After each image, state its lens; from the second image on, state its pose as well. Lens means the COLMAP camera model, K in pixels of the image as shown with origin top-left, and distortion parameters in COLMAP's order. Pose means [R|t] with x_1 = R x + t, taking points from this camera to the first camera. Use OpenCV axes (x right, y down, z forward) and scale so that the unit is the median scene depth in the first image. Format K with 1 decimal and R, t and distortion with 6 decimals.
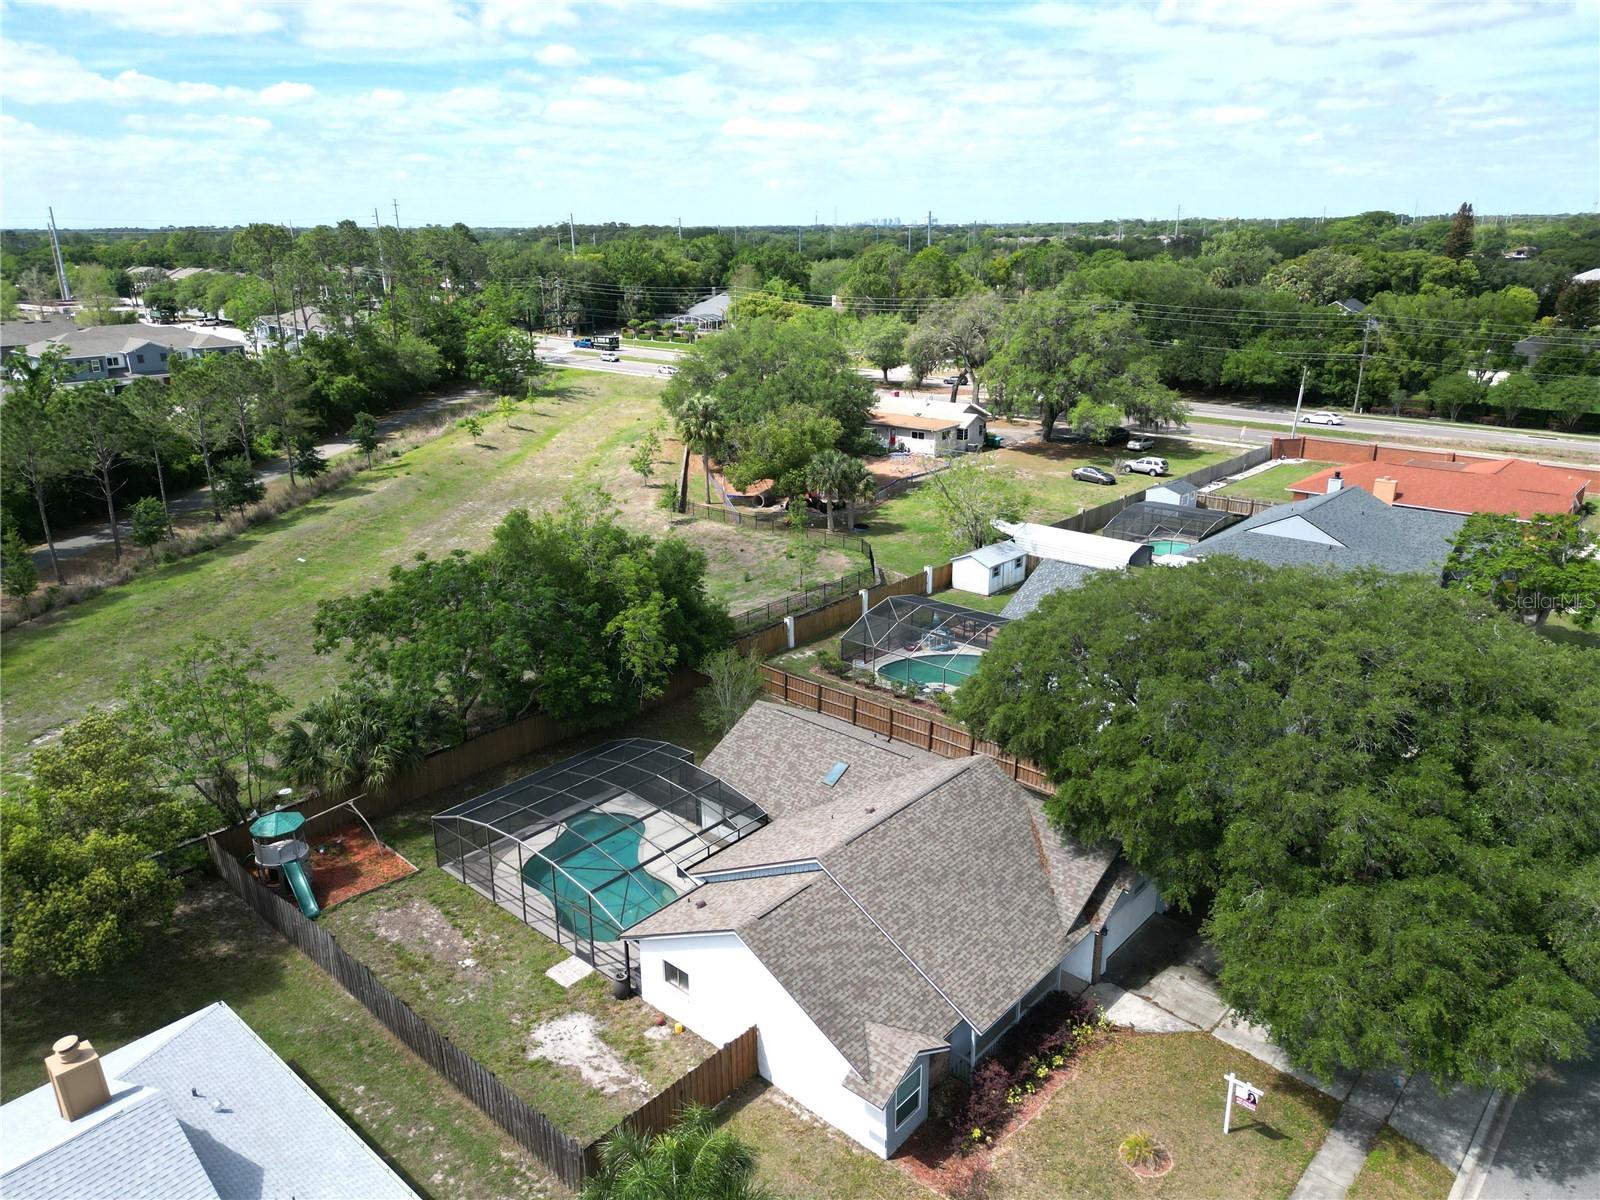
lens RADIAL K [[1129.5, 0, 793.4], [0, 1129.5, 596.9], [0, 0, 1]] dist [0.072989, -0.055468]
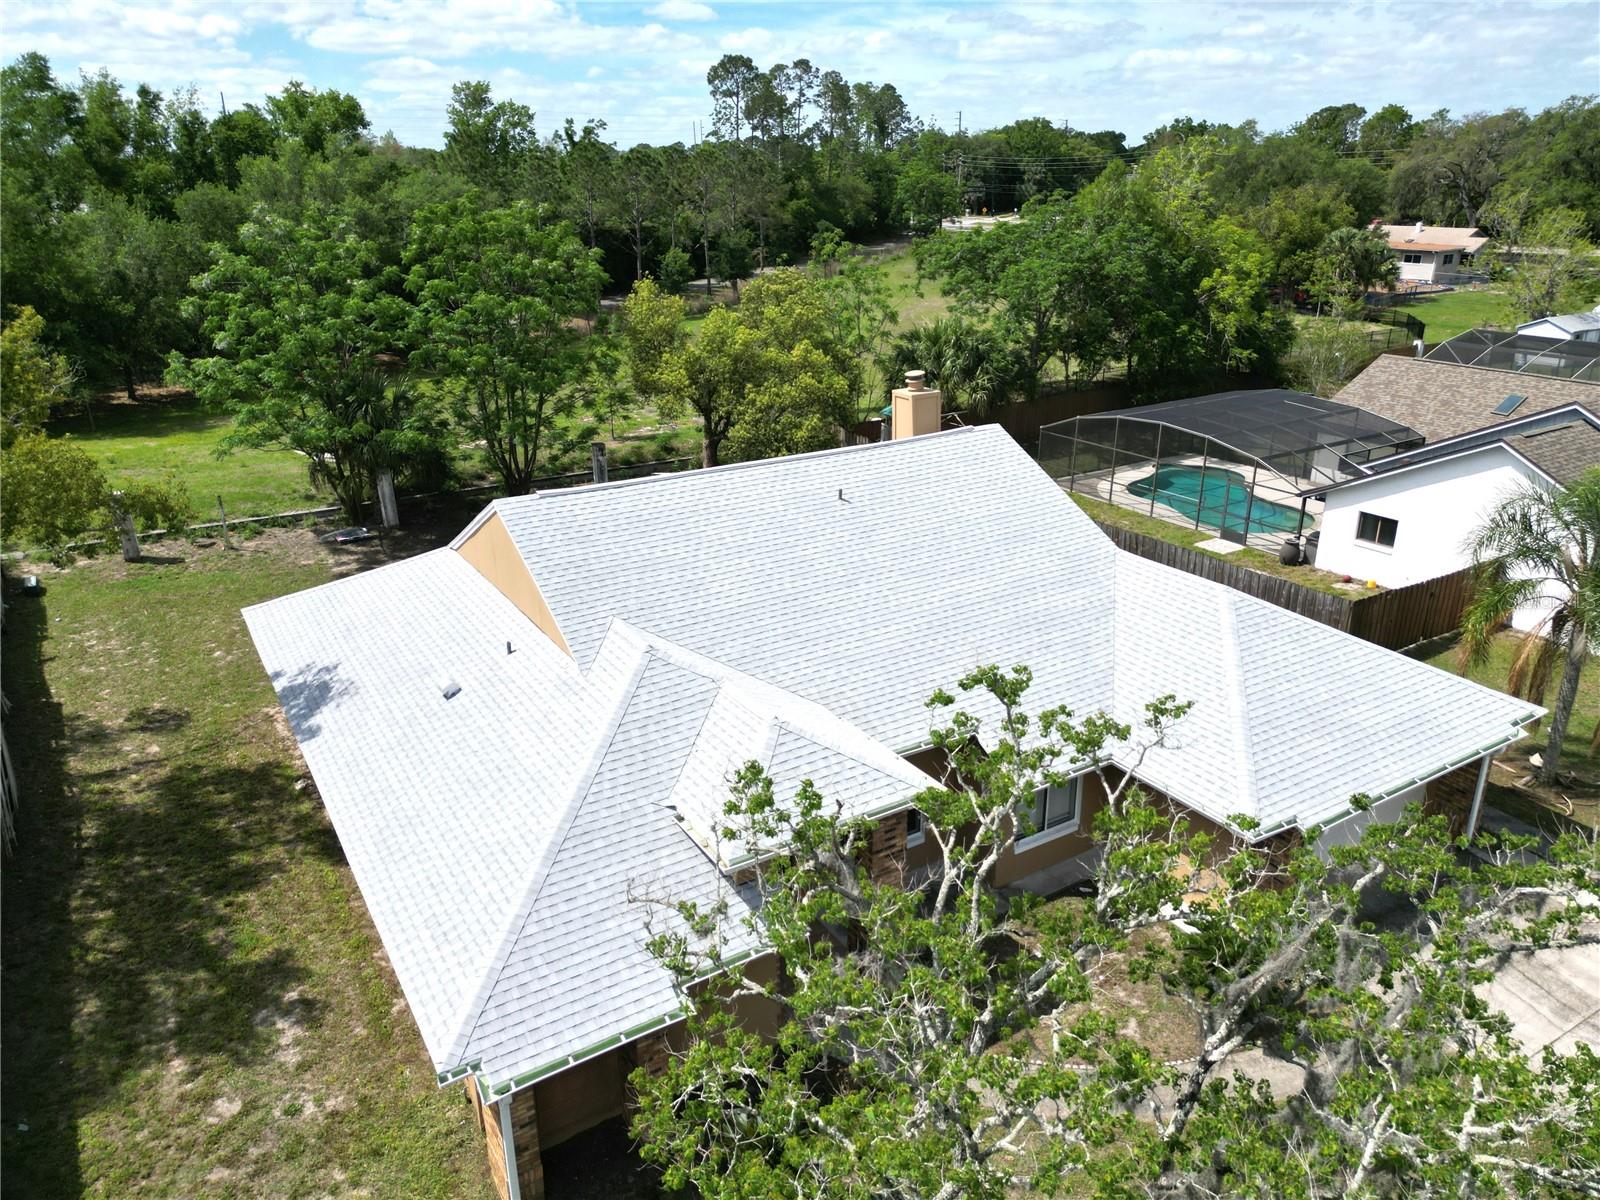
lens RADIAL K [[1129.5, 0, 798.6], [0, 1129.5, 590.2], [0, 0, 1]] dist [0.072989, -0.055468]
pose [[0.959850, 0.096492, -0.263396, -0.267398], [-0.085679, 0.994951, 0.052265, 0.330137], [0.267109, -0.027599, 0.963271, -0.023104]]
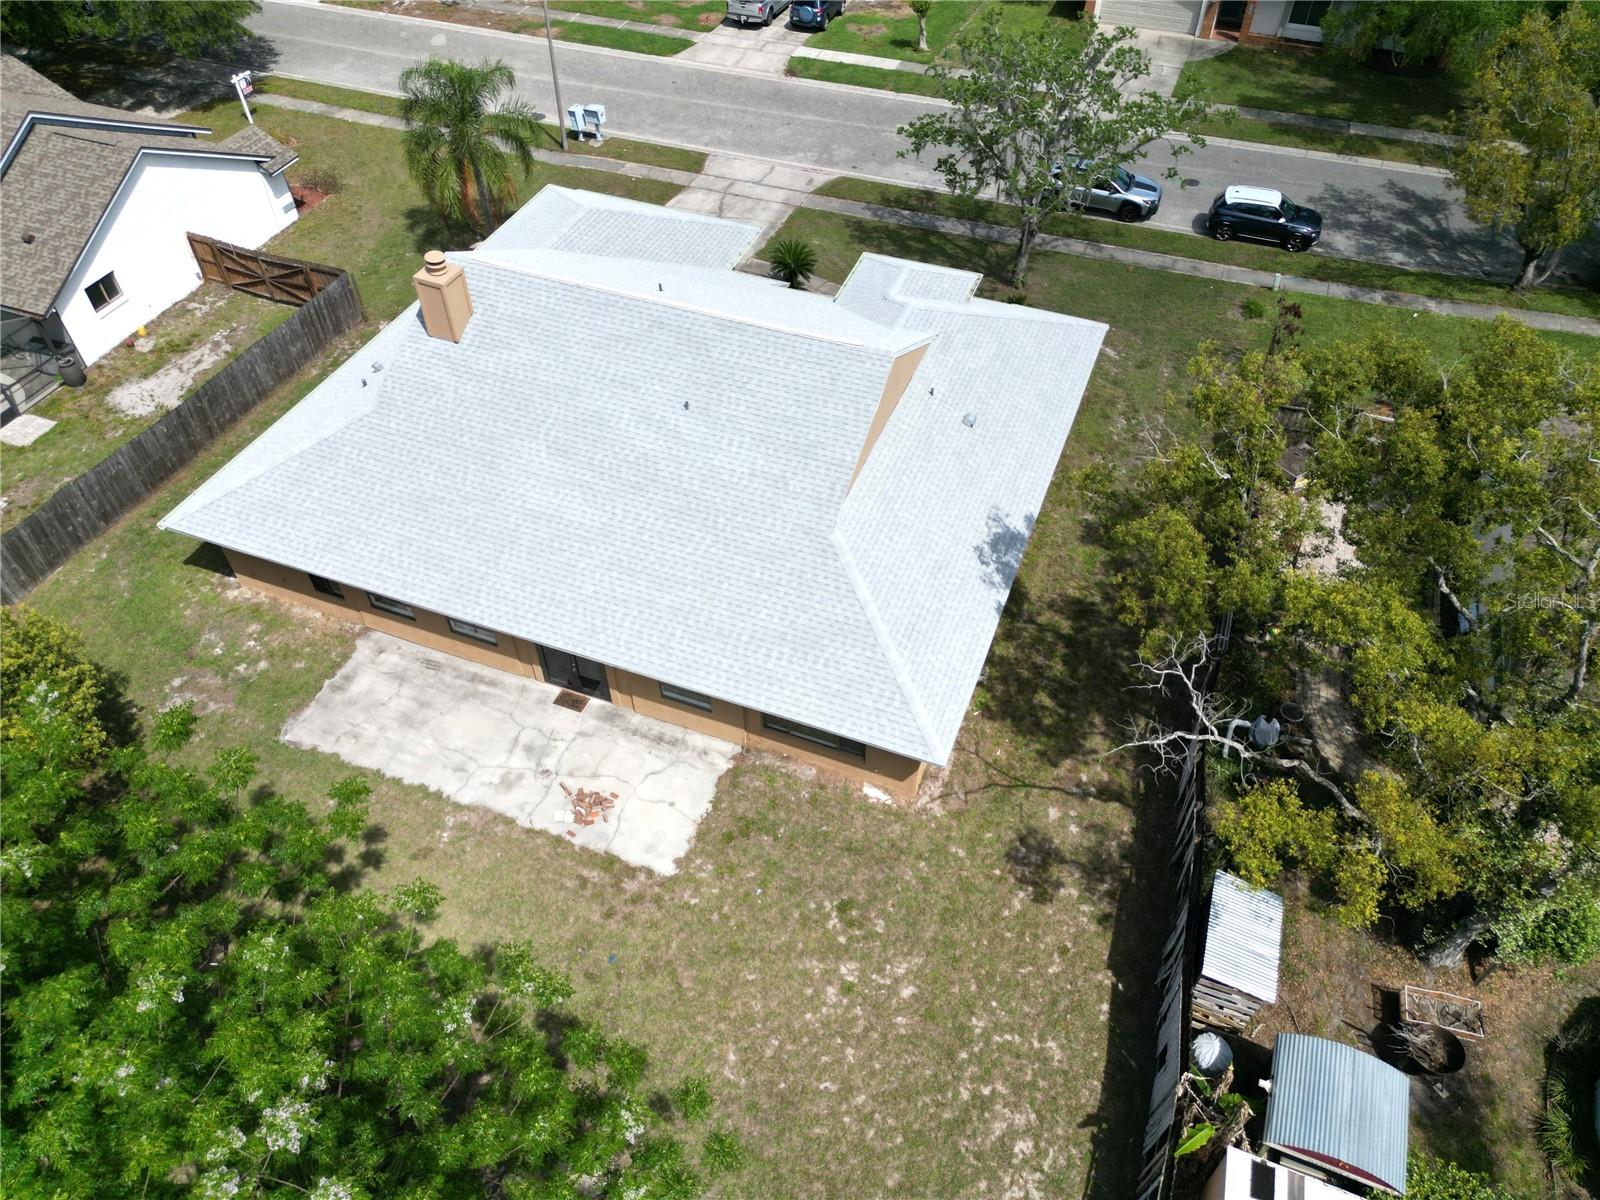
lens RADIAL K [[1129.5, 0, 796.8], [0, 1129.5, 595.4], [0, 0, 1]] dist [0.072989, -0.055468]
pose [[-0.349398, -0.666275, 0.658786, -0.995366], [0.305770, 0.583527, 0.752330, -0.065369], [-0.885678, 0.464300, -0.000156, 0.524583]]
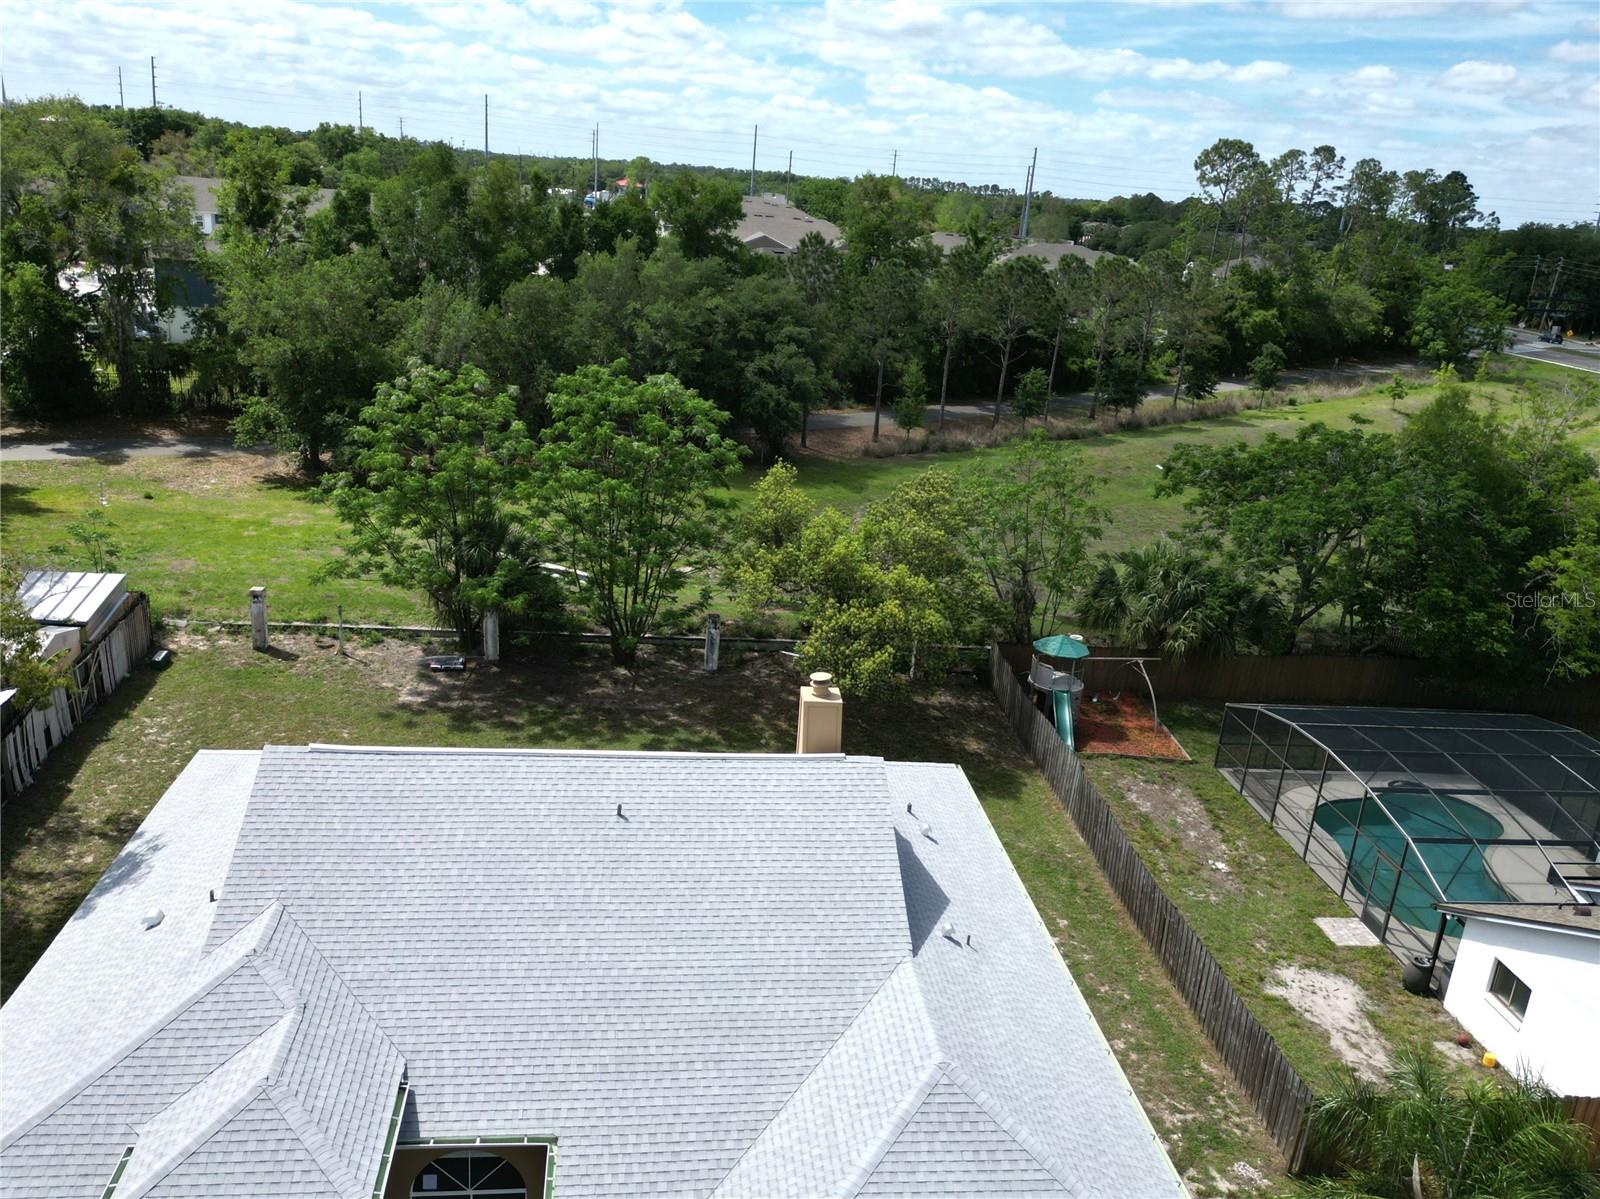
lens RADIAL K [[1268.7, 0, 803.9], [0, 1268.7, 586.8], [0, 0, 1]] dist [0.067857, -0.050714]
pose [[0.750566, 0.264826, -0.605407, -0.013214], [-0.285961, 0.956121, 0.063714, 0.154004], [0.595716, 0.125301, 0.793361, 0.090974]]
